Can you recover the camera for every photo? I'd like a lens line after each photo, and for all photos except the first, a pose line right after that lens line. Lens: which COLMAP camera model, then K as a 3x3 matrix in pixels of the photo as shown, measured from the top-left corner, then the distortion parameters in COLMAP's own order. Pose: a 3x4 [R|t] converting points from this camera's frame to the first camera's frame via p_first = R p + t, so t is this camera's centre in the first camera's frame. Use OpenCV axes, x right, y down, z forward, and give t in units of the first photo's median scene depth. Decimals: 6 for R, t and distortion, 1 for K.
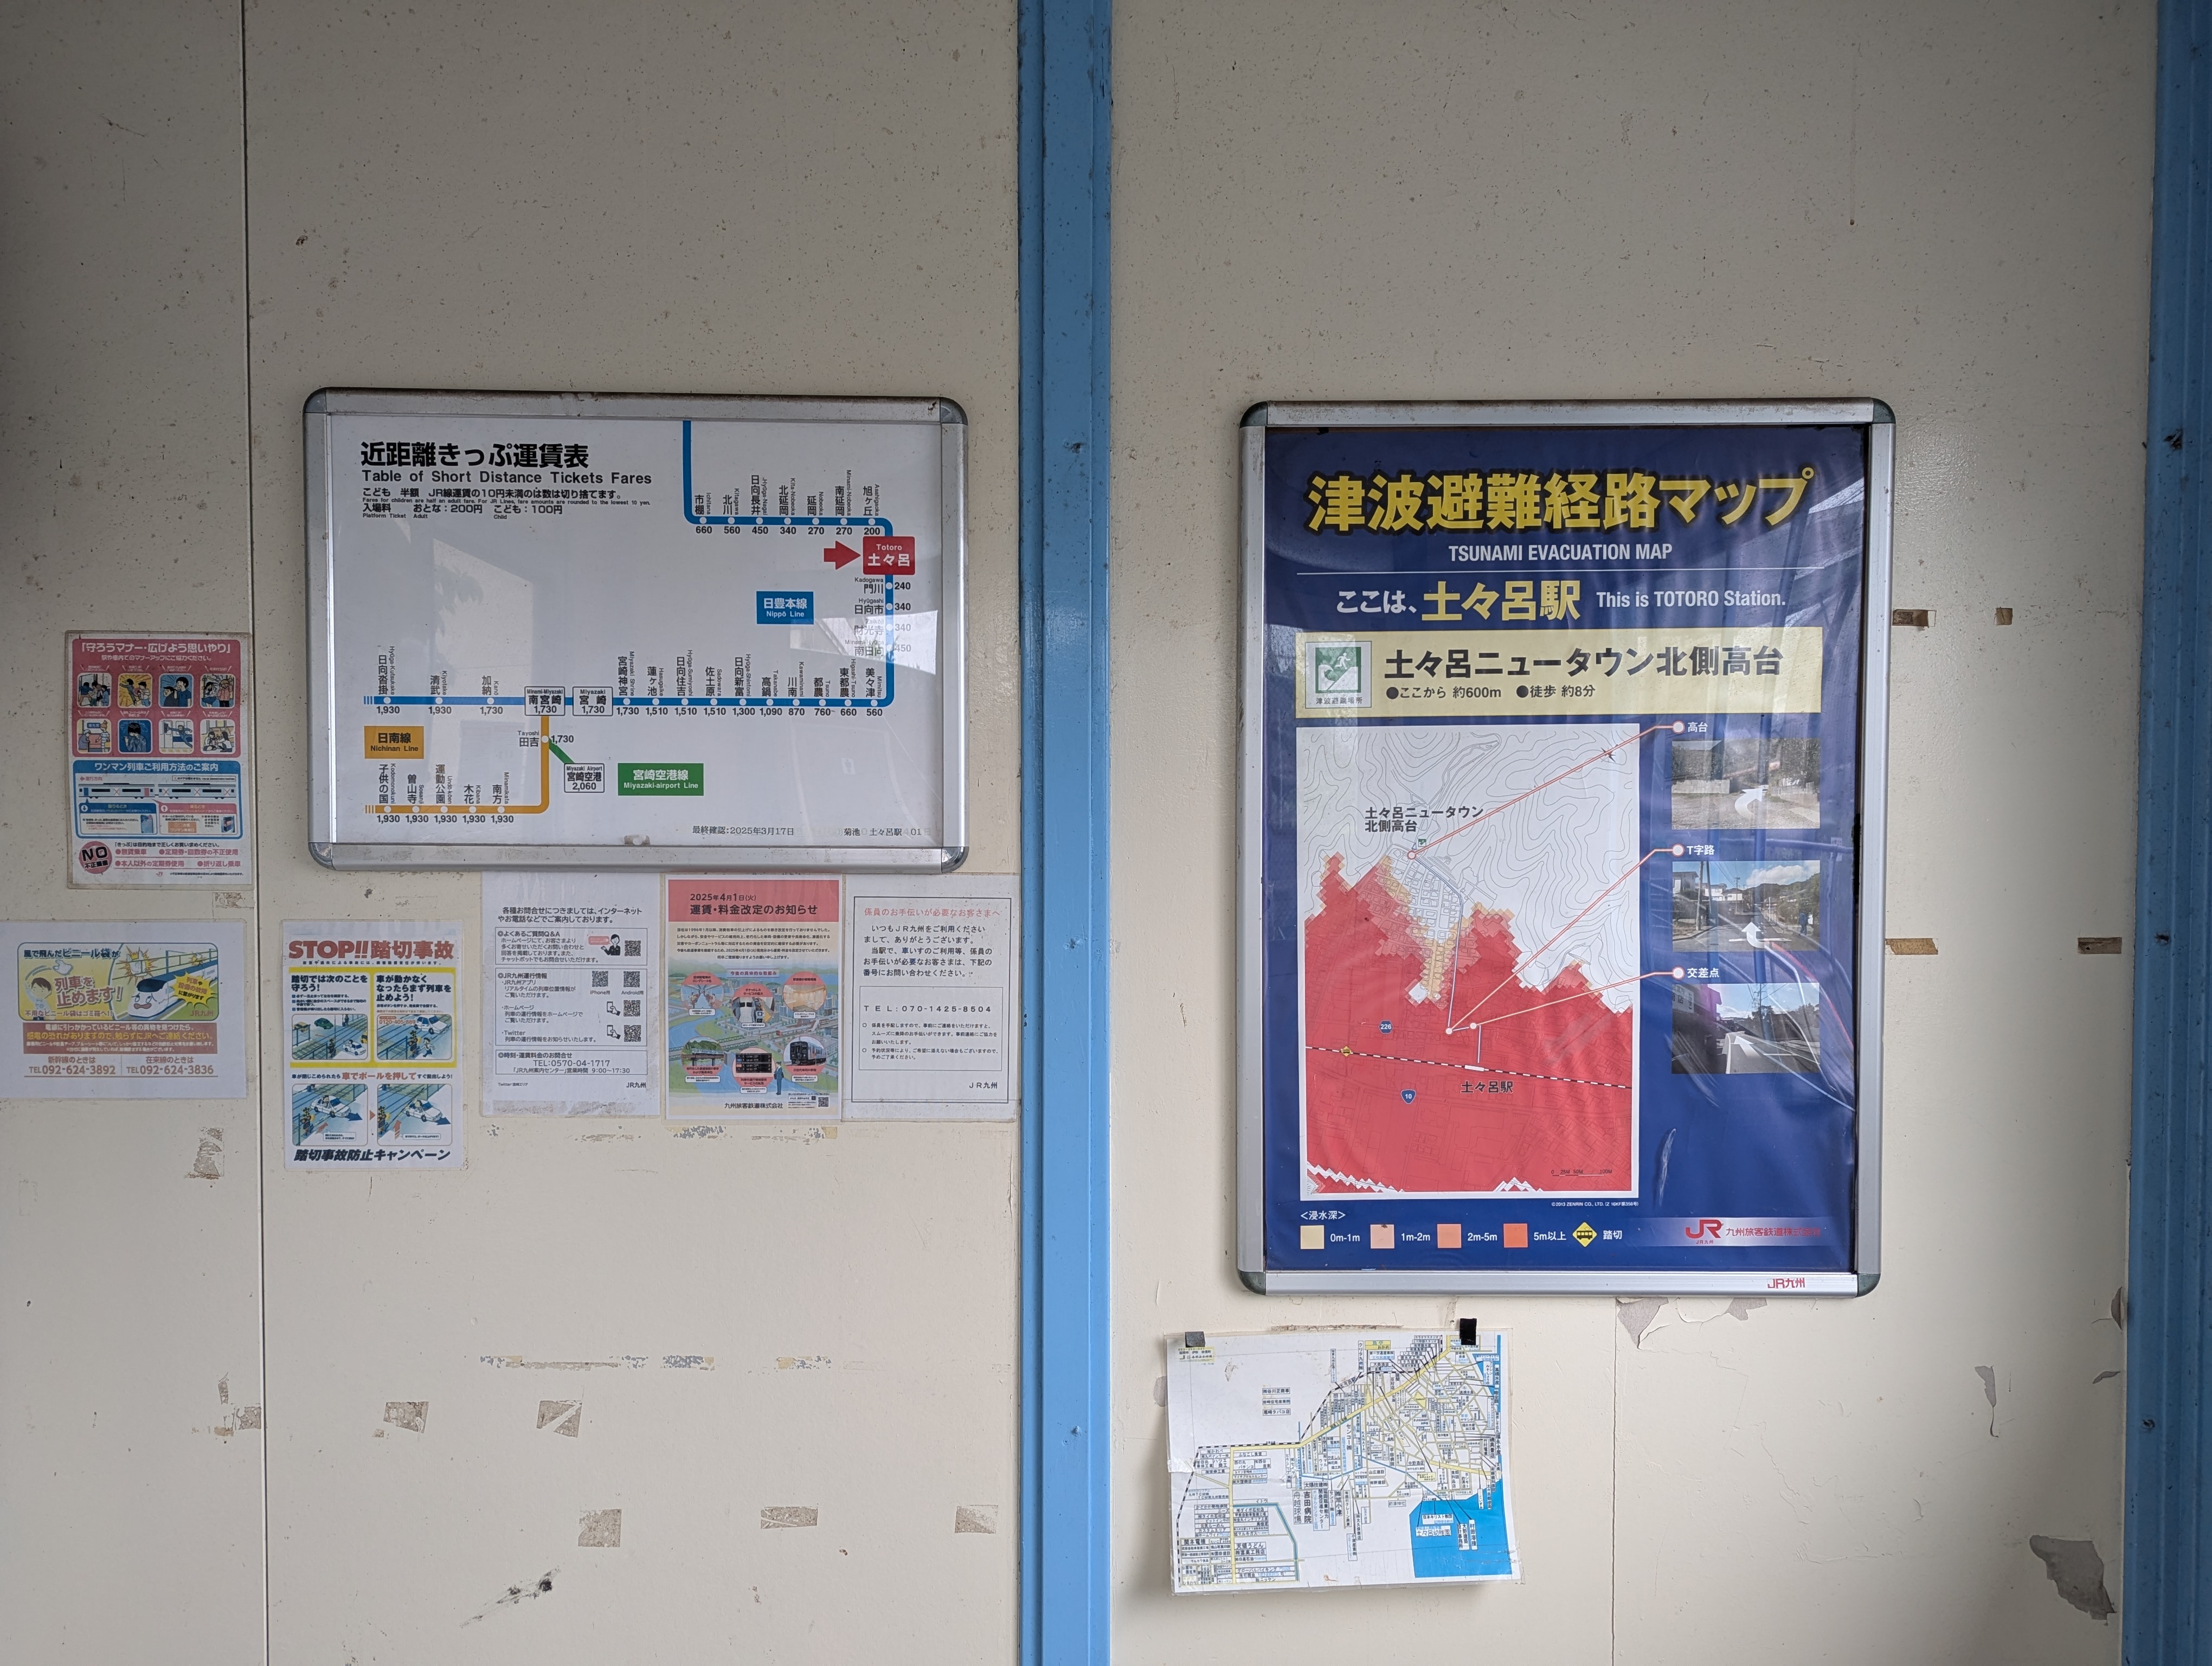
lens RADIAL K [[1568.2, 0, 1127.1], [0, 1568.2, 834.9], [0, 0, 1]] dist [0.052718, -0.047327]
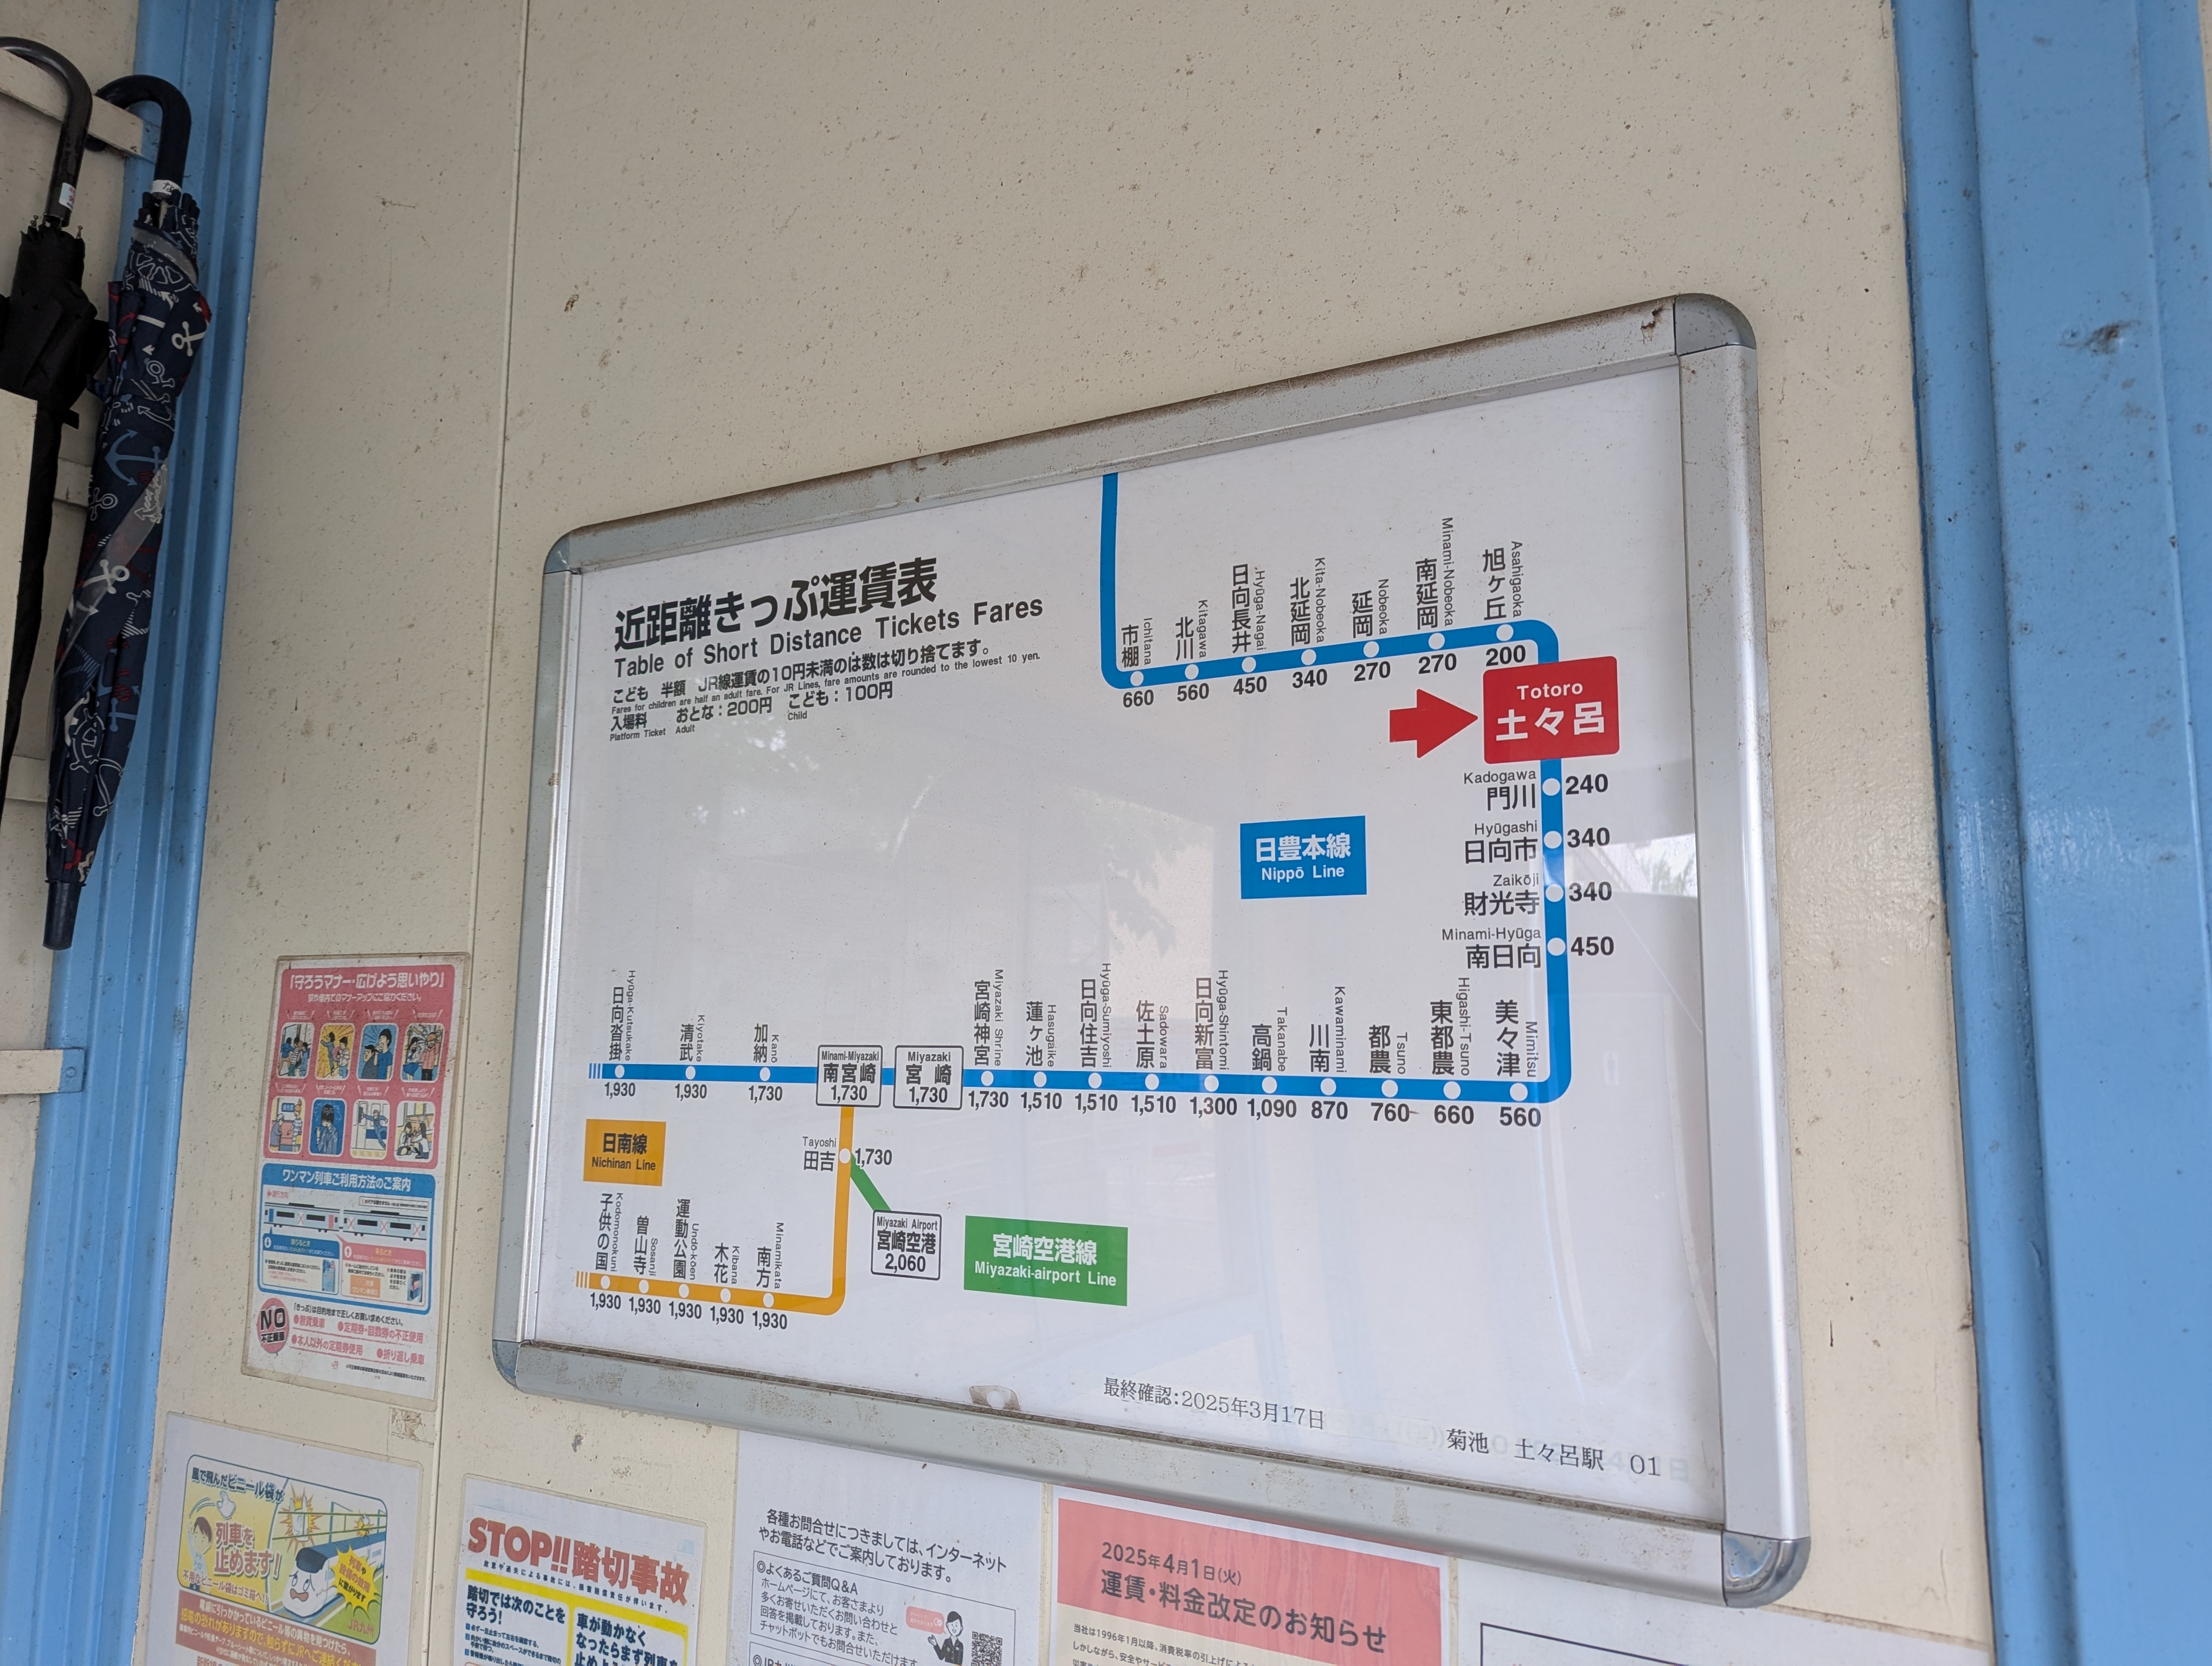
lens RADIAL K [[1568.2, 0, 1114.7], [0, 1568.2, 833.1], [0, 0, 1]] dist [0.052718, -0.047327]
pose [[0.855168, -0.061396, -0.514702, -0.044783], [-0.021662, 0.987860, -0.153826, -0.085725], [0.517898, 0.142696, 0.843457, 0.622027]]
